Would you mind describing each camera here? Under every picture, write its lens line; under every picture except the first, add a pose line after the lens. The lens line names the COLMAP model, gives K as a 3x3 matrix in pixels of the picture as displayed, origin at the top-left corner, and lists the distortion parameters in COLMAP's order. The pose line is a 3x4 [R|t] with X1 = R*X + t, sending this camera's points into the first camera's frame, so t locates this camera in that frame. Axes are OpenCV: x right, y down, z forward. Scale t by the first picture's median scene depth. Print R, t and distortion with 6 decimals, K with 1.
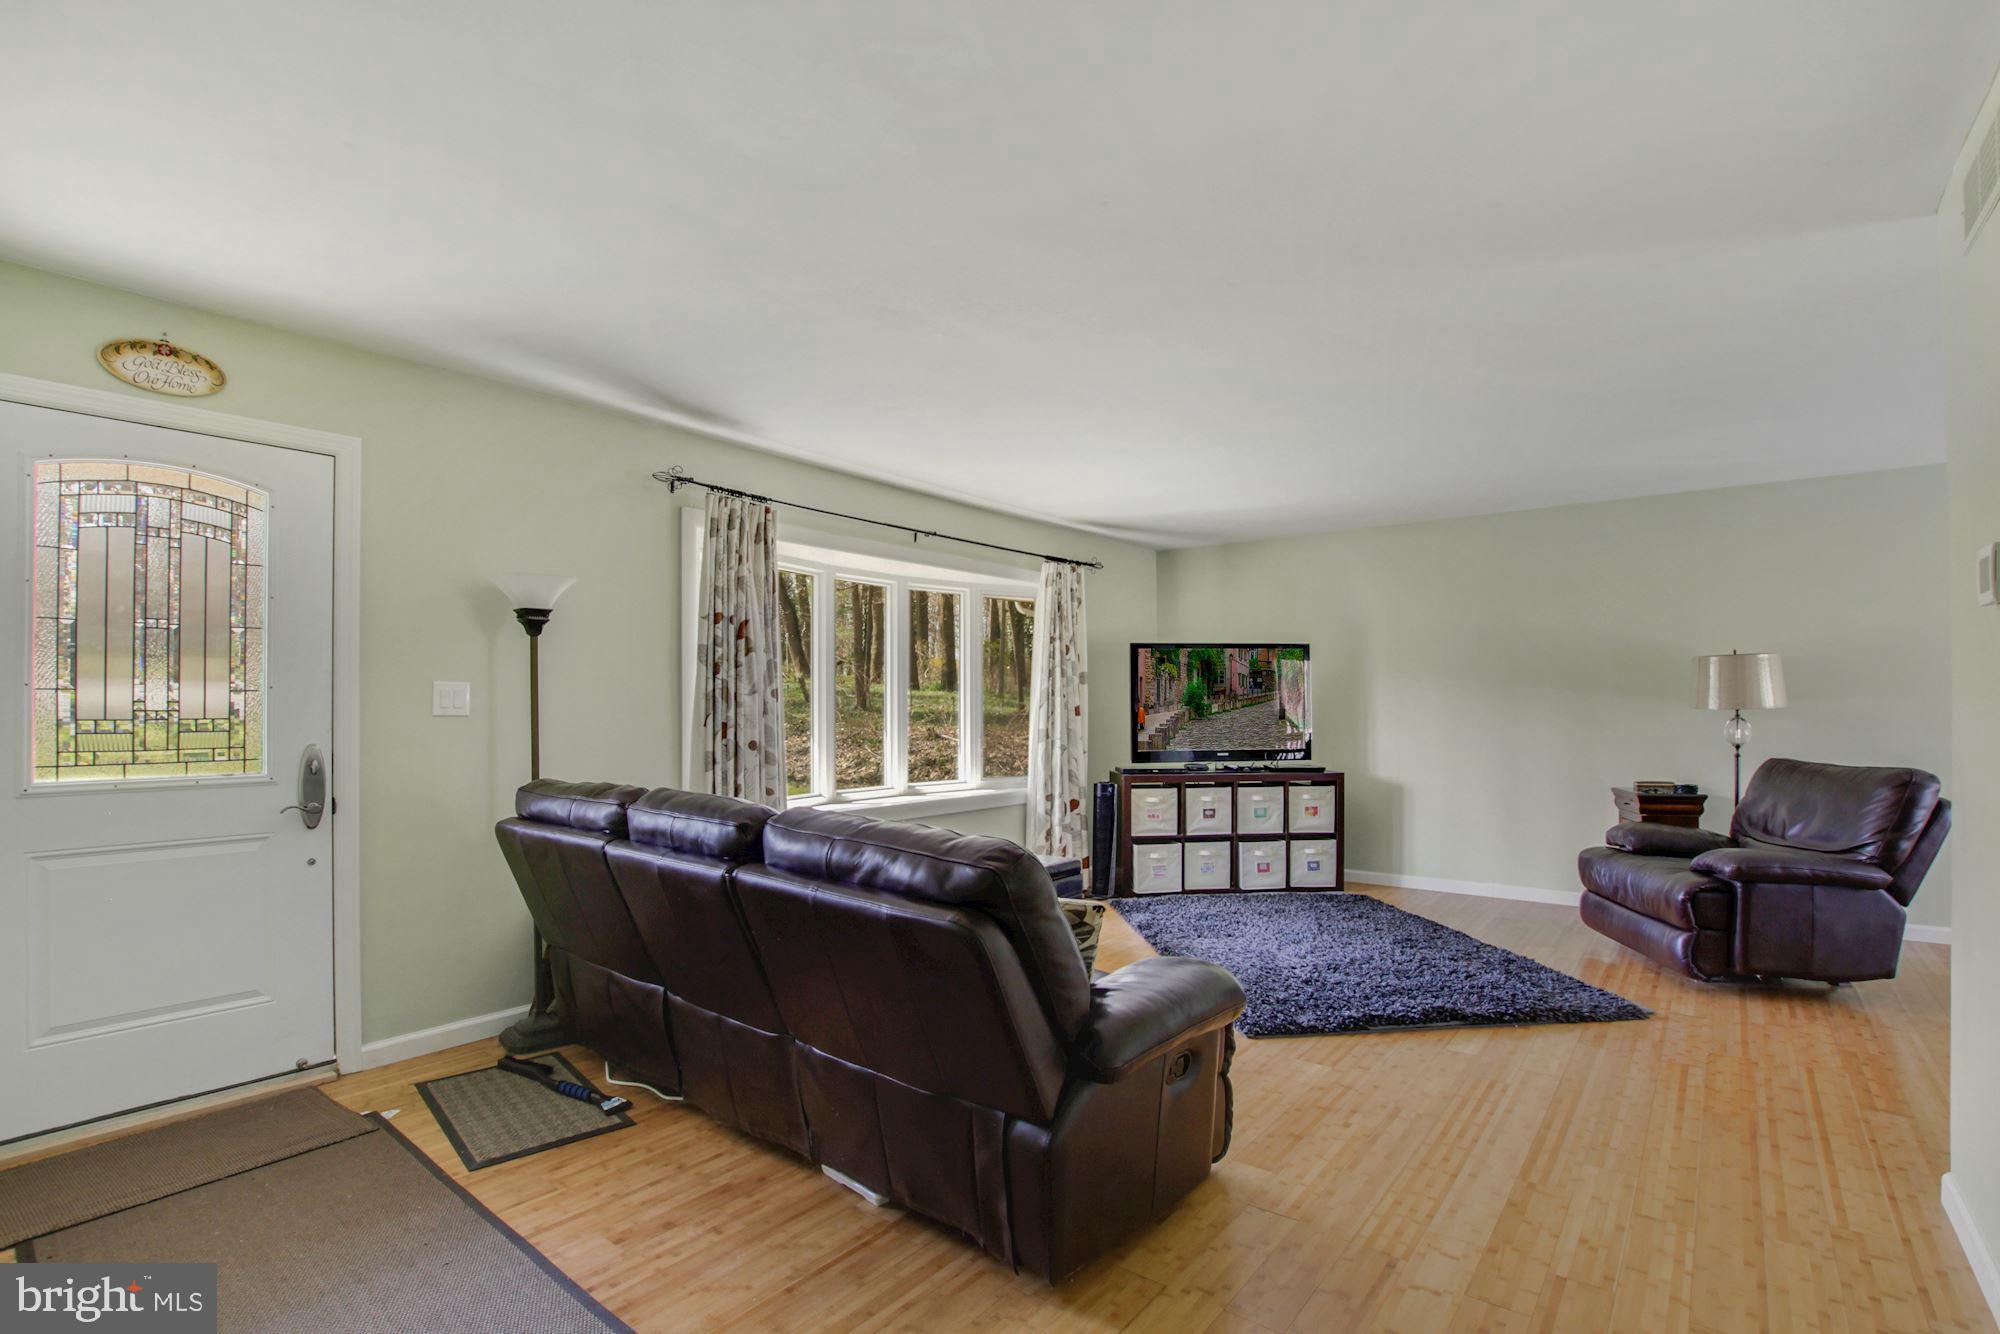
lens RADIAL K [[937.9, 0, 1003.9], [0, 937.9, 705.6], [0, 0, 1]] dist [-0.025994, 0.000044]
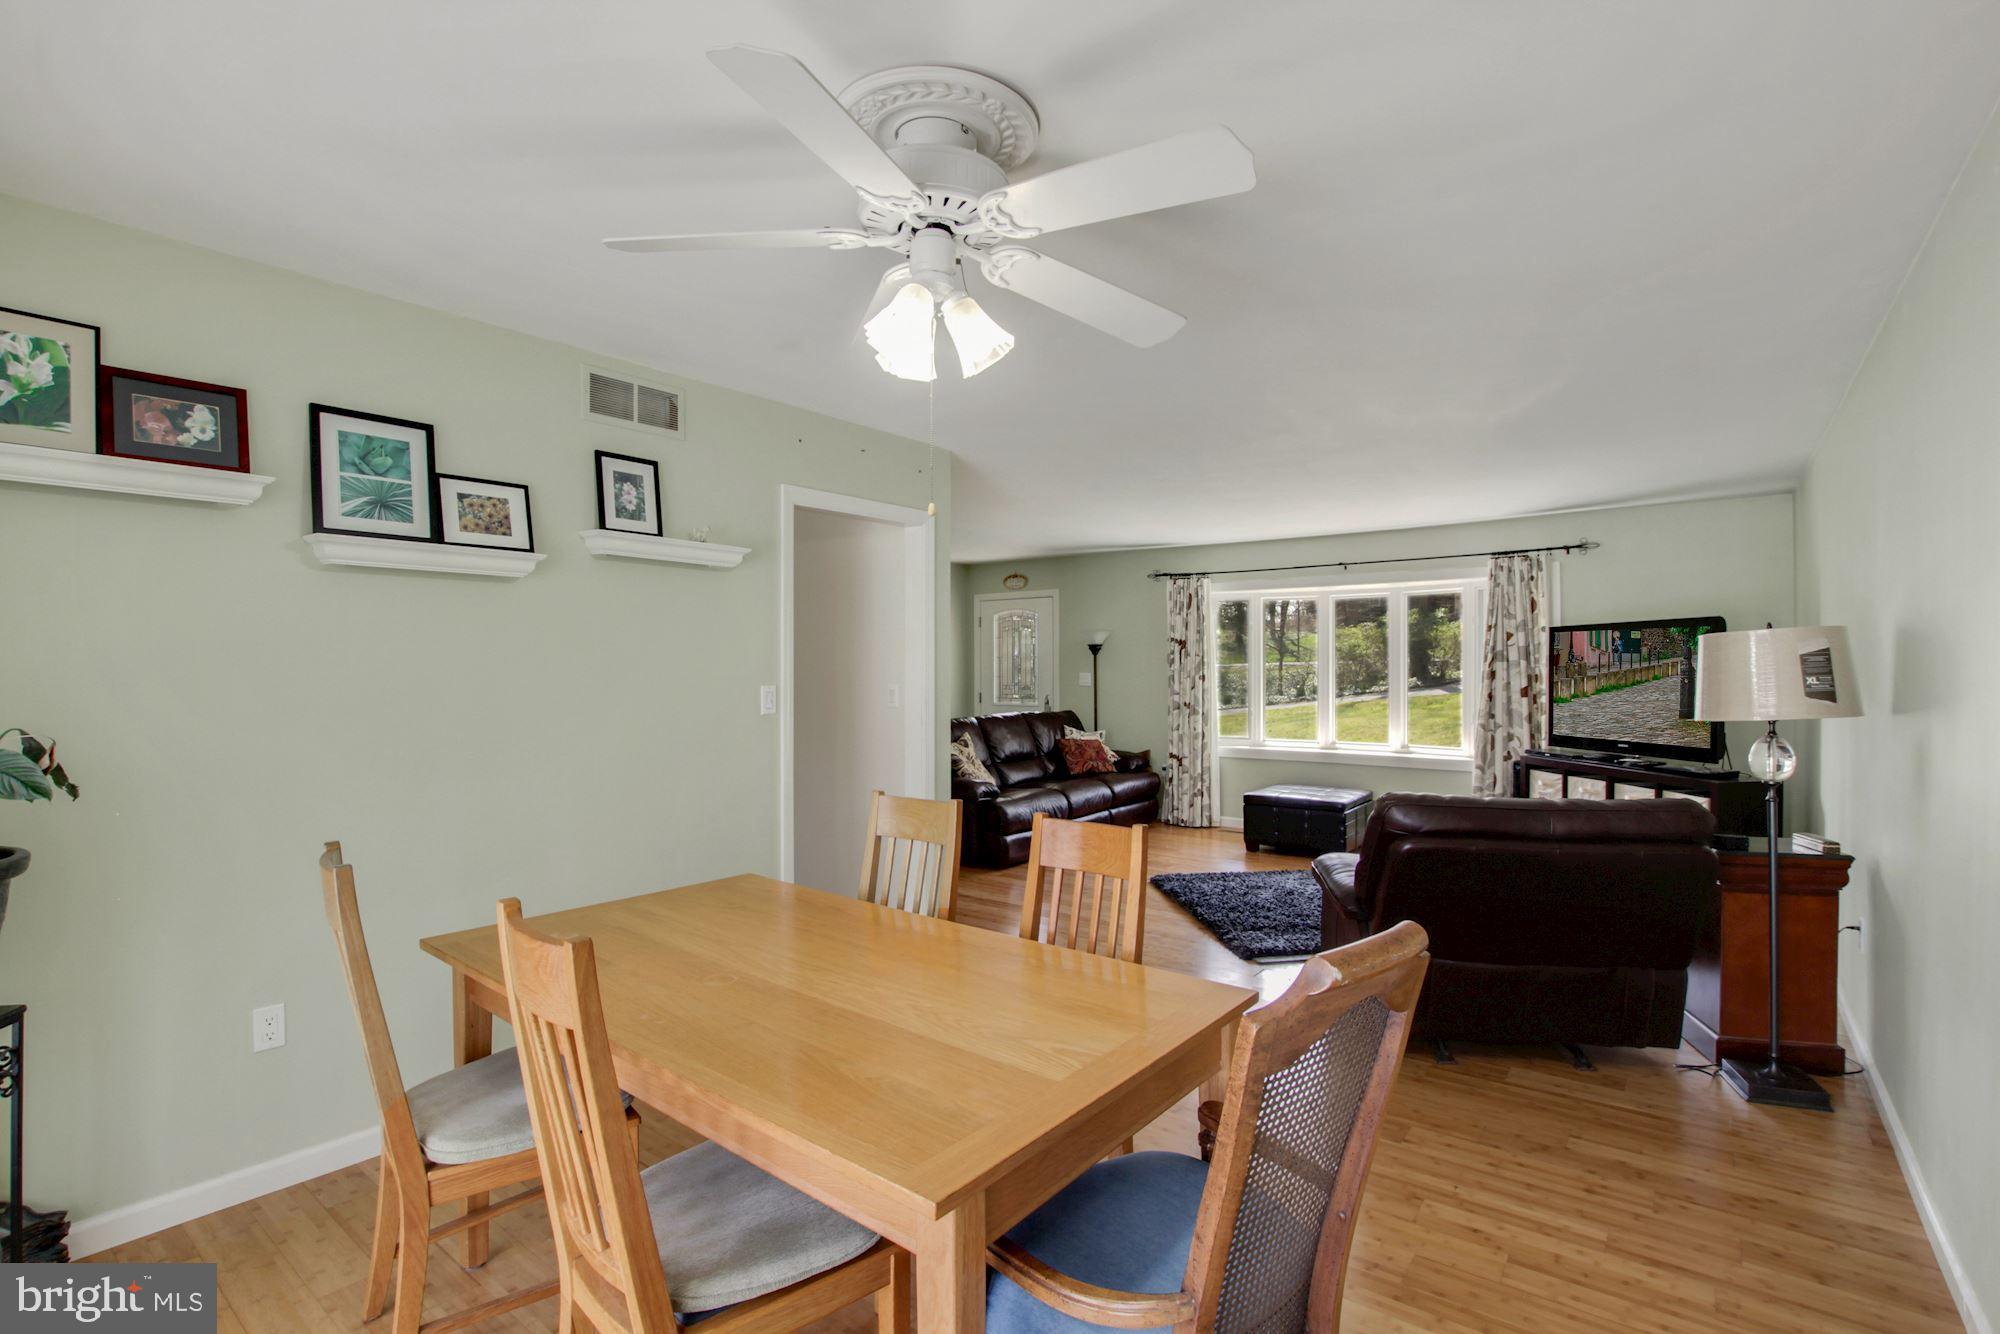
lens RADIAL K [[926.0, 0, 980.0], [0, 926.0, 671.0], [0, 0, 1]] dist [-0.024639, 0.000041]
pose [[-0.008404, 0.008709, -0.999927, 1.154405], [0.001771, 0.999961, 0.008694, -0.029925], [0.999963, -0.001698, -0.008419, 0.402132]]
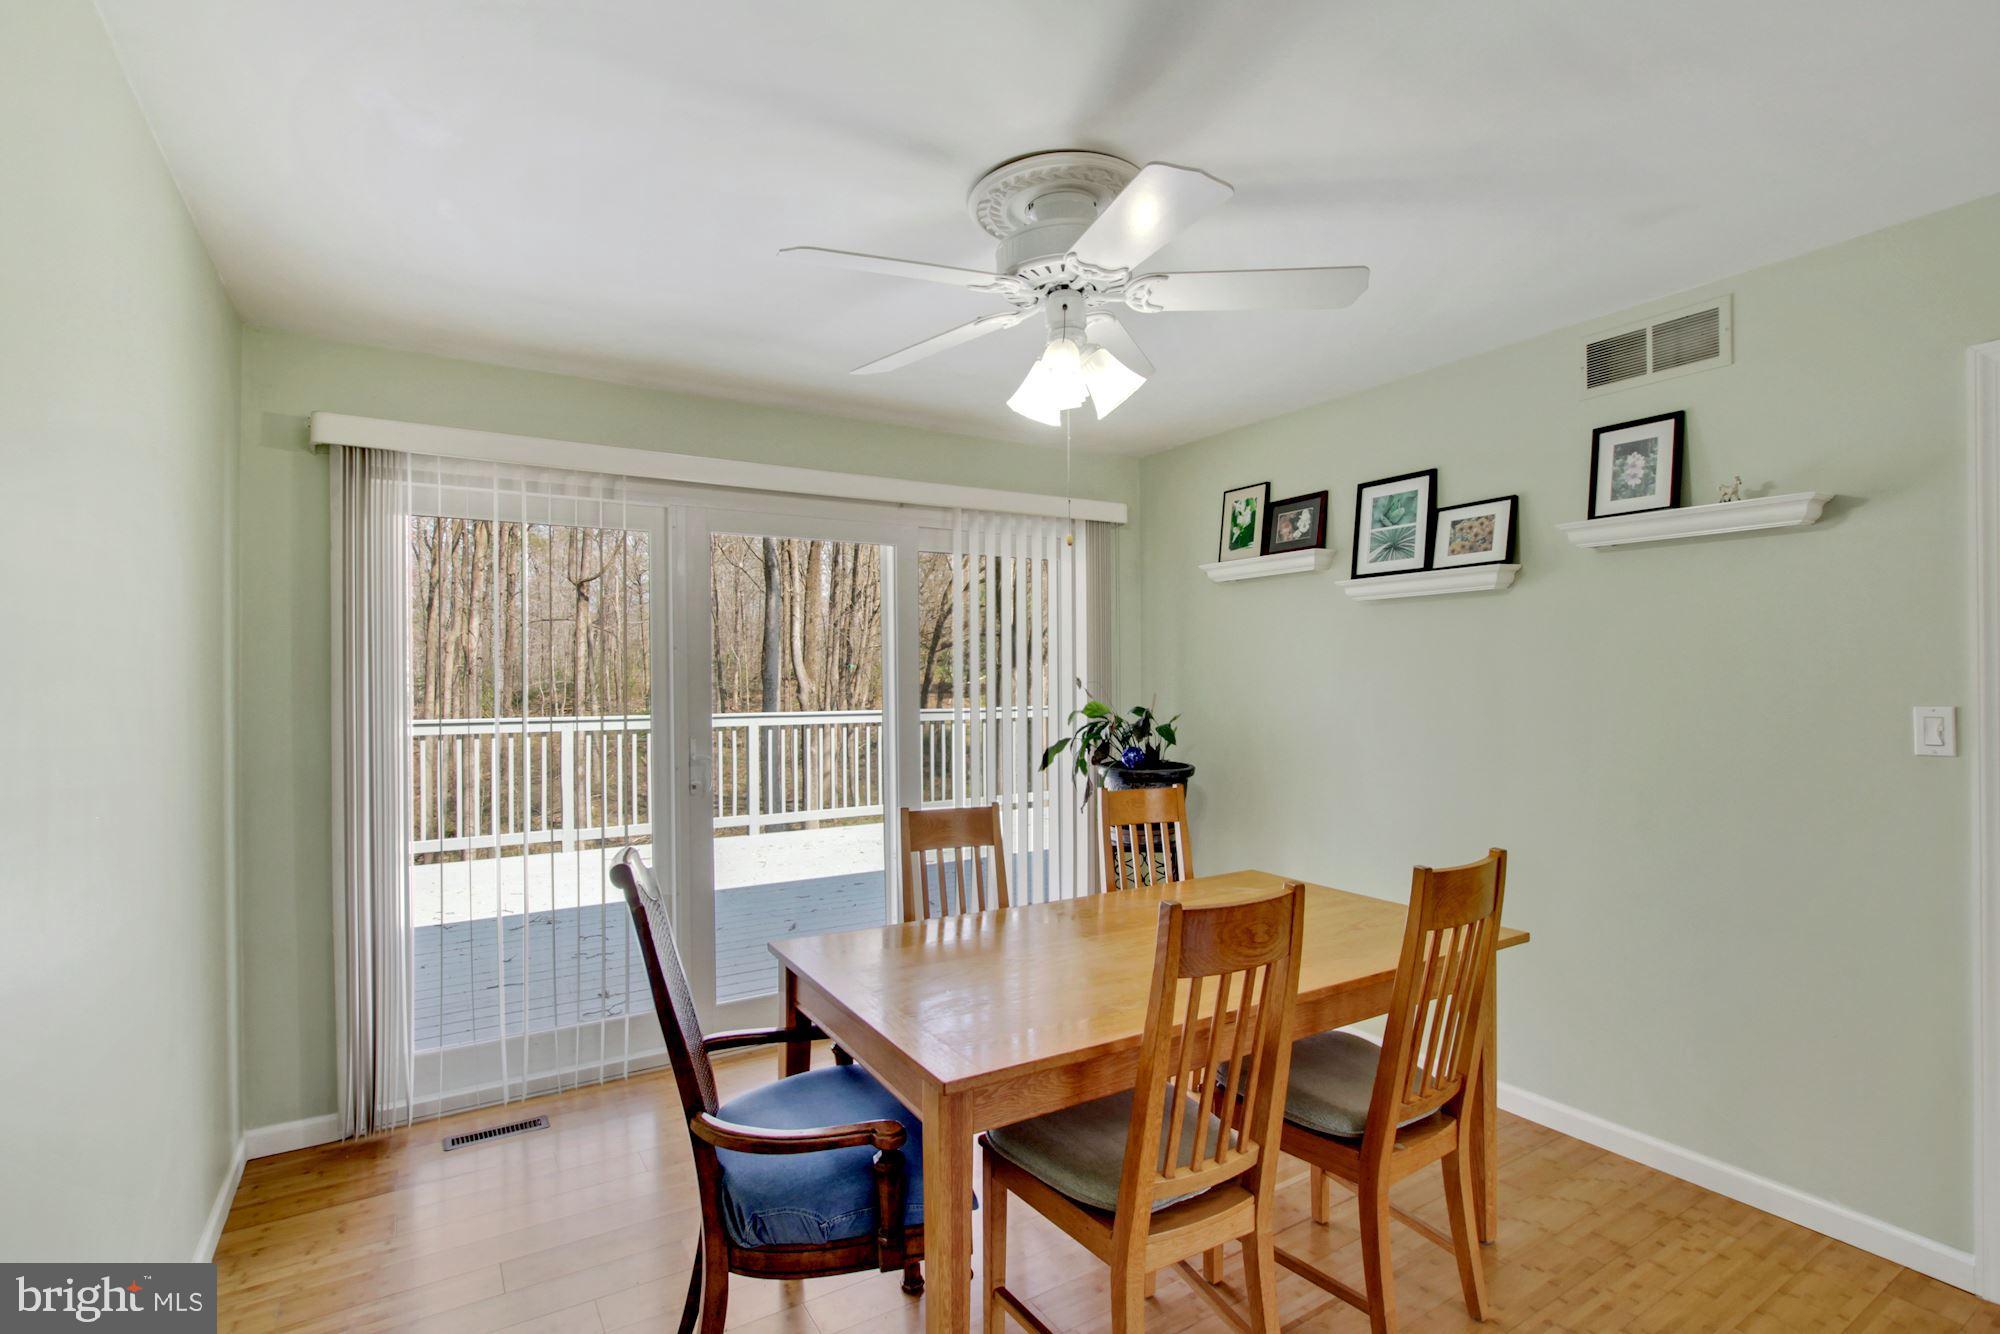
lens RADIAL K [[944.1, 0, 1000.0], [0, 944.1, 667.0], [0, 0, 1]] dist [-0.000889, -0.000179]
pose [[-0.941323, 0.014719, 0.337187, 0.758091], [0.010767, 0.999850, -0.013587, -0.029659], [-0.337336, -0.009159, -0.941340, 0.717763]]
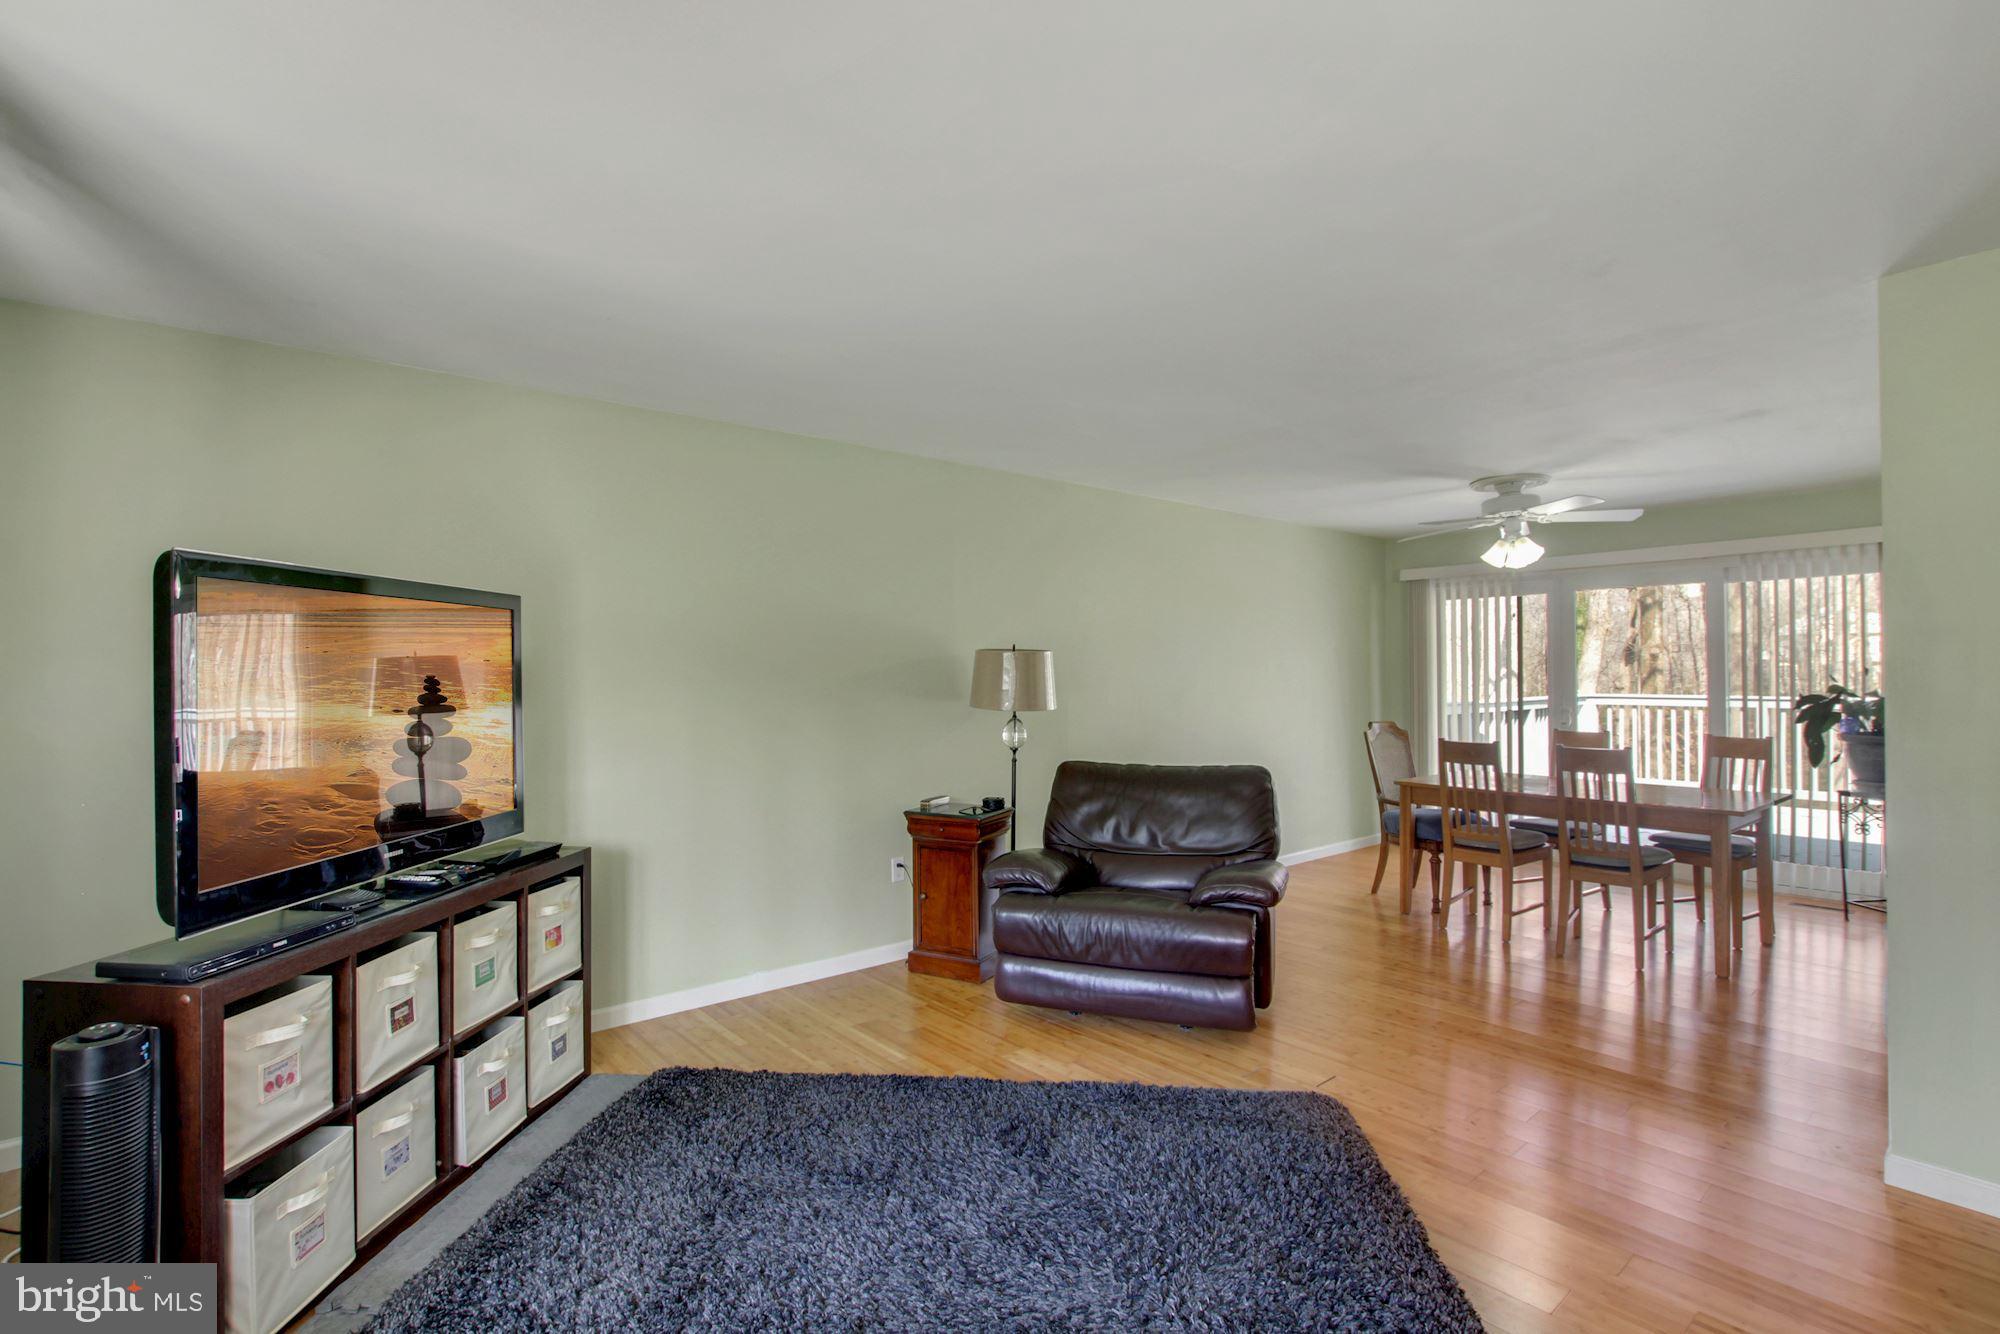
lens RADIAL K [[944.8, 0, 988.4], [0, 944.8, 650.4], [0, 0, 1]] dist [-0.018006, -0.000300]
pose [[0.209966, 0.025358, 0.977380, -0.114958], [0.004005, 0.999633, -0.026796, -0.025225], [-0.977700, 0.009540, 0.209788, 0.684251]]
